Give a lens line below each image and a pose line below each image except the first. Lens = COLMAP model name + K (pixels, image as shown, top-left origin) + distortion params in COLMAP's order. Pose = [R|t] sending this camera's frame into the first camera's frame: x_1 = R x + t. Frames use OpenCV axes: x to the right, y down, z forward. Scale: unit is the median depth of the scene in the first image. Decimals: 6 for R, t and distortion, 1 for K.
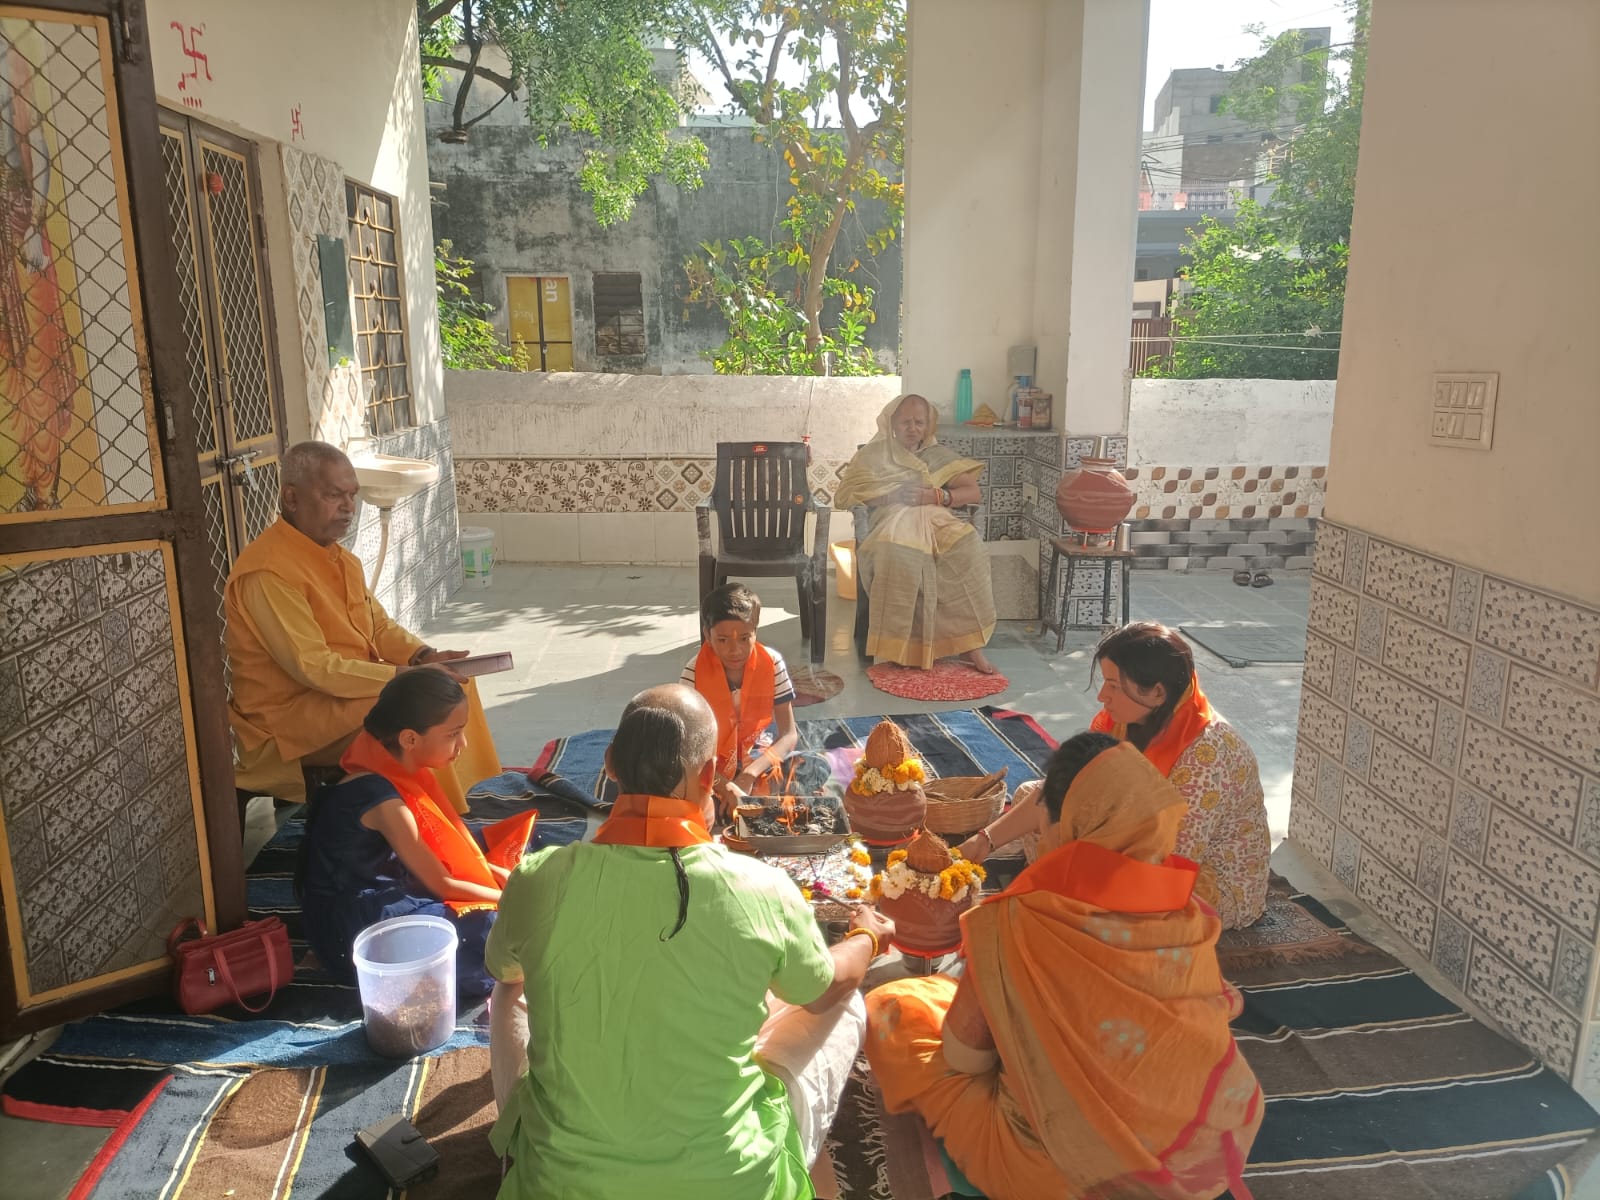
lens RADIAL K [[1191.5, 0, 769.8], [0, 1191.5, 645.2], [0, 0, 1]] dist [0.024065, -0.043153]
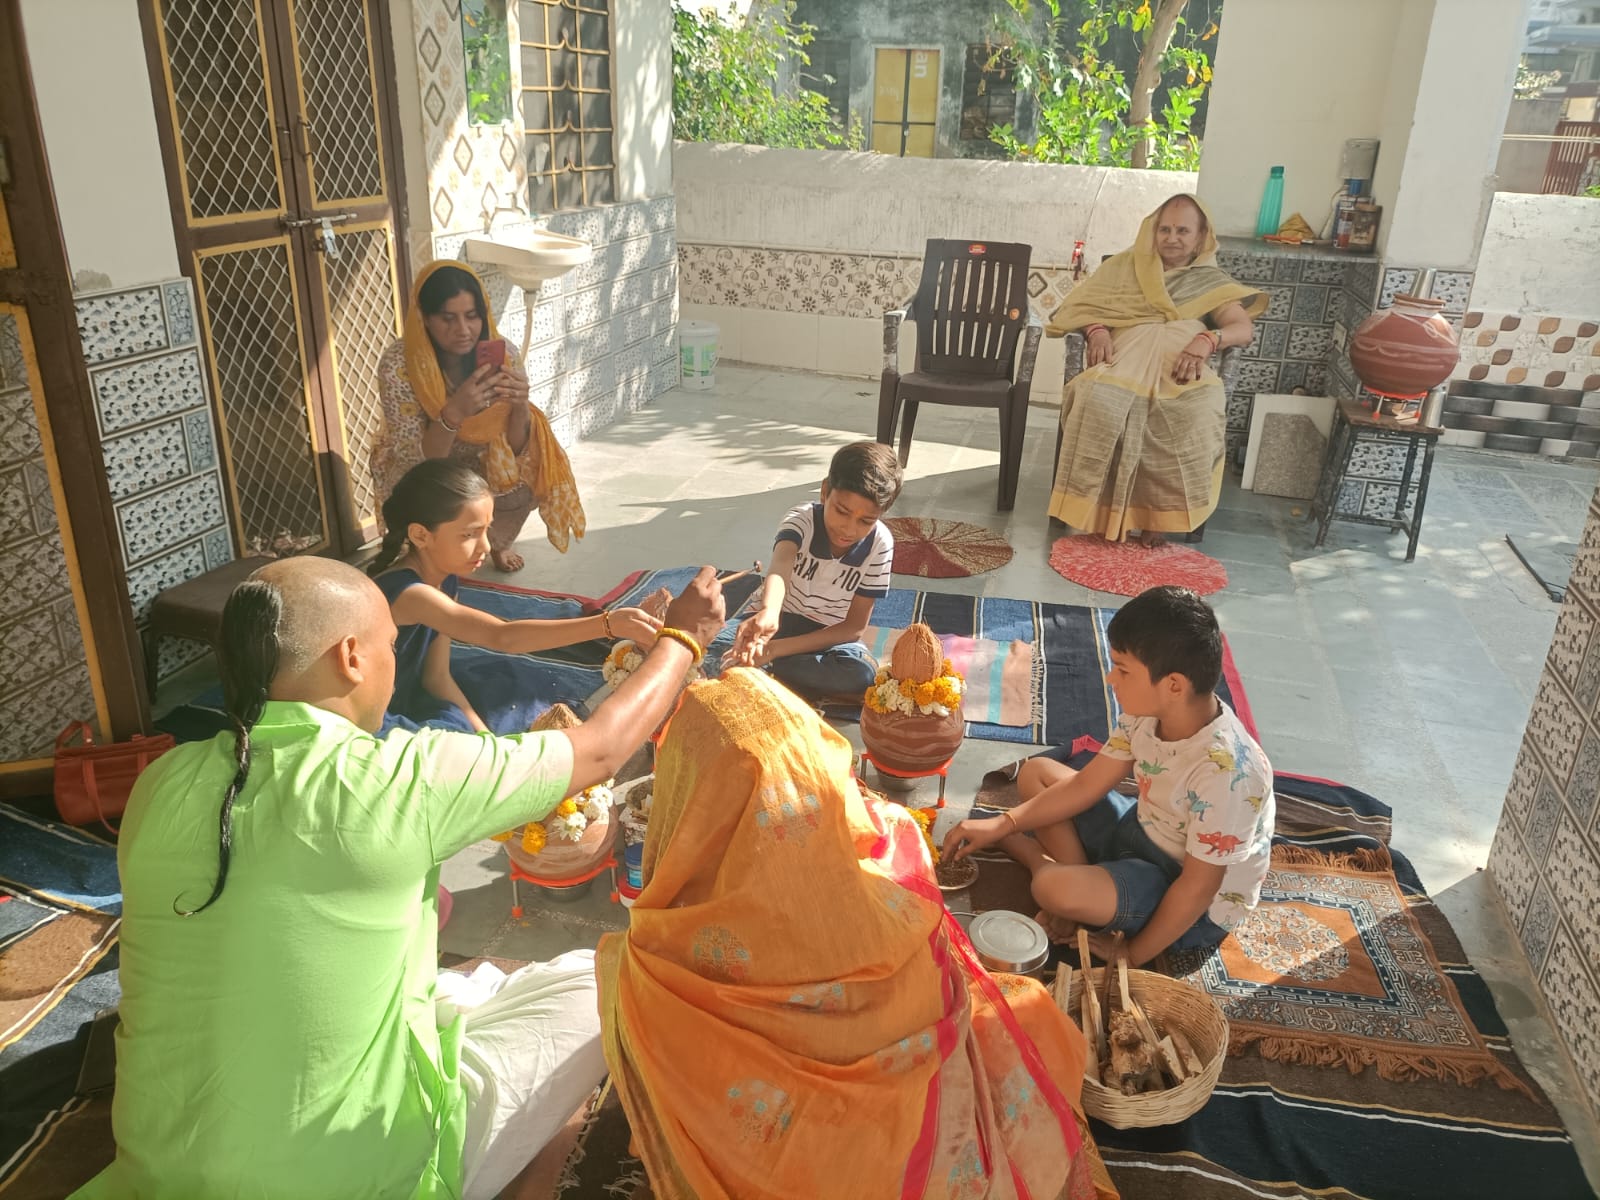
lens RADIAL K [[1191.5, 0, 788.6], [0, 1191.5, 626.6], [0, 0, 1]] dist [0.024065, -0.043153]
pose [[0.946135, 0.158066, -0.282567, 0.129732], [-0.115703, 0.980168, 0.160884, -0.026366], [0.302393, -0.119524, 0.945660, 0.133919]]
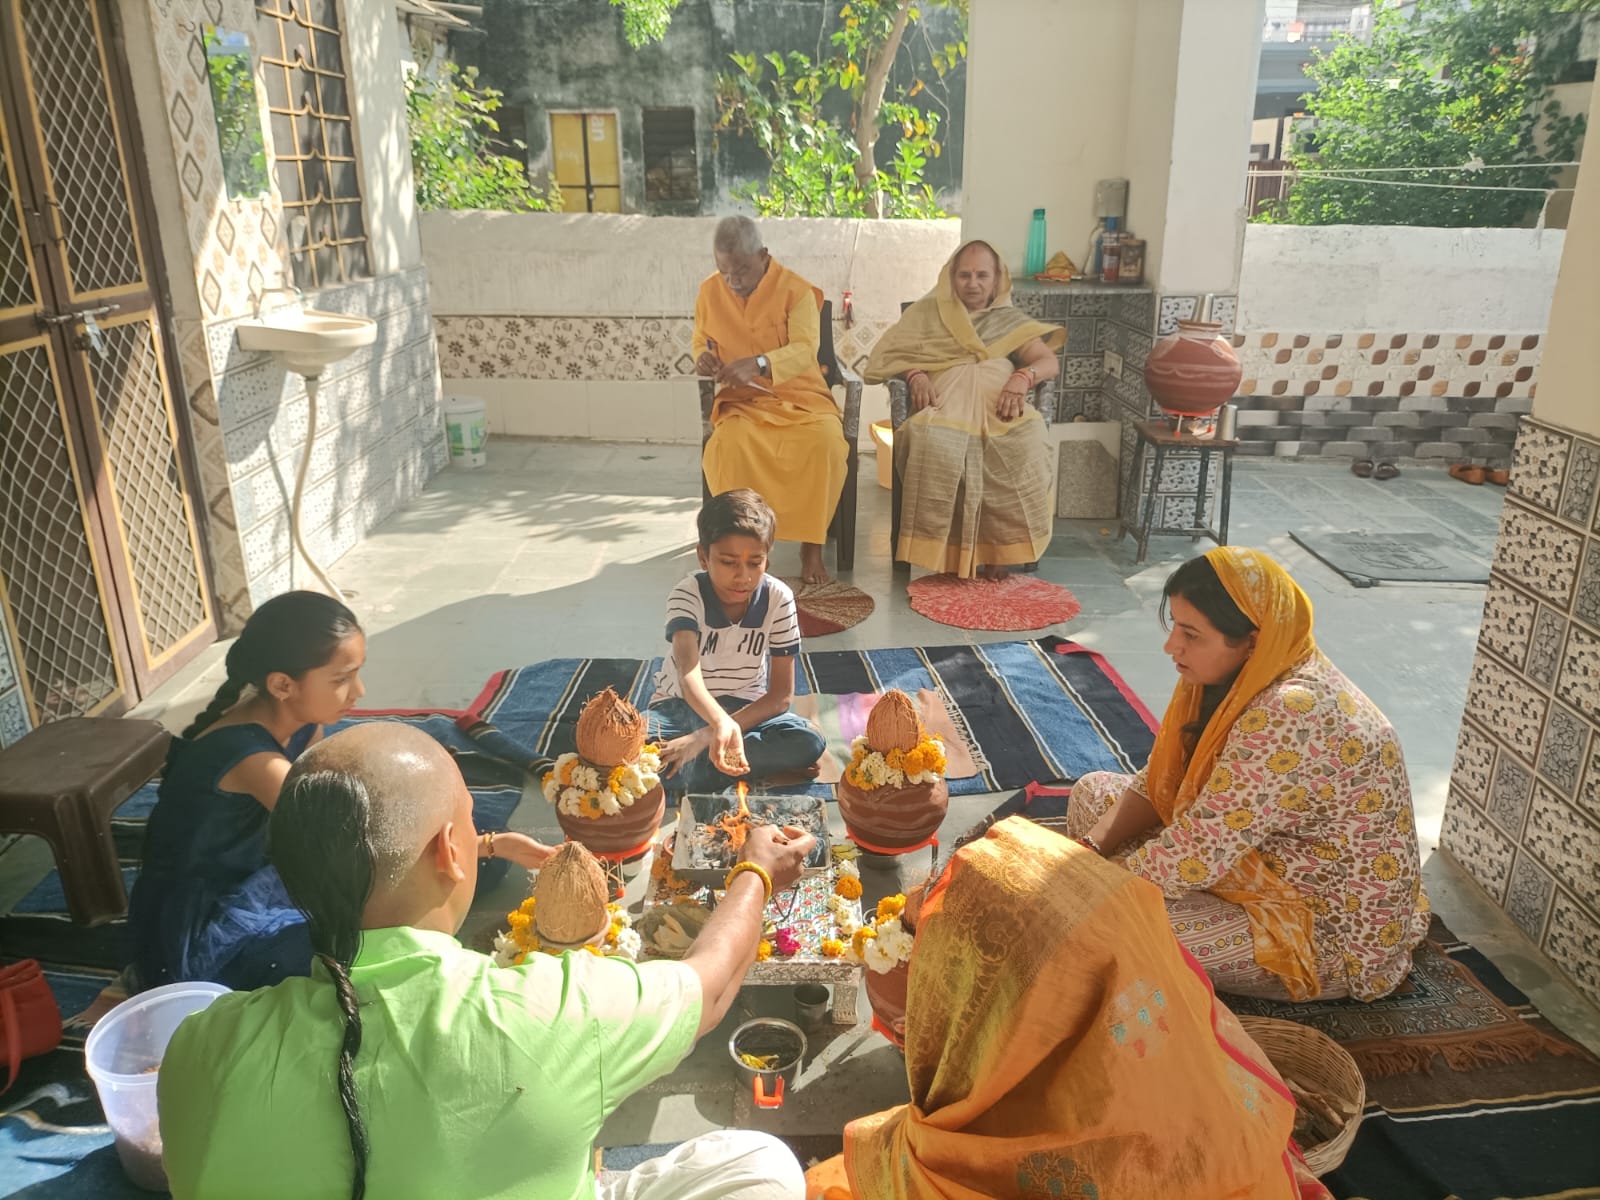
lens RADIAL K [[1191.5, 0, 786.4], [0, 1191.5, 625.0], [0, 0, 1]] dist [0.024065, -0.043153]
pose [[0.998675, 0.020541, -0.047182, 0.035378], [-0.015806, 0.994999, 0.098623, -0.025693], [0.048972, -0.097746, 0.994006, 0.149327]]
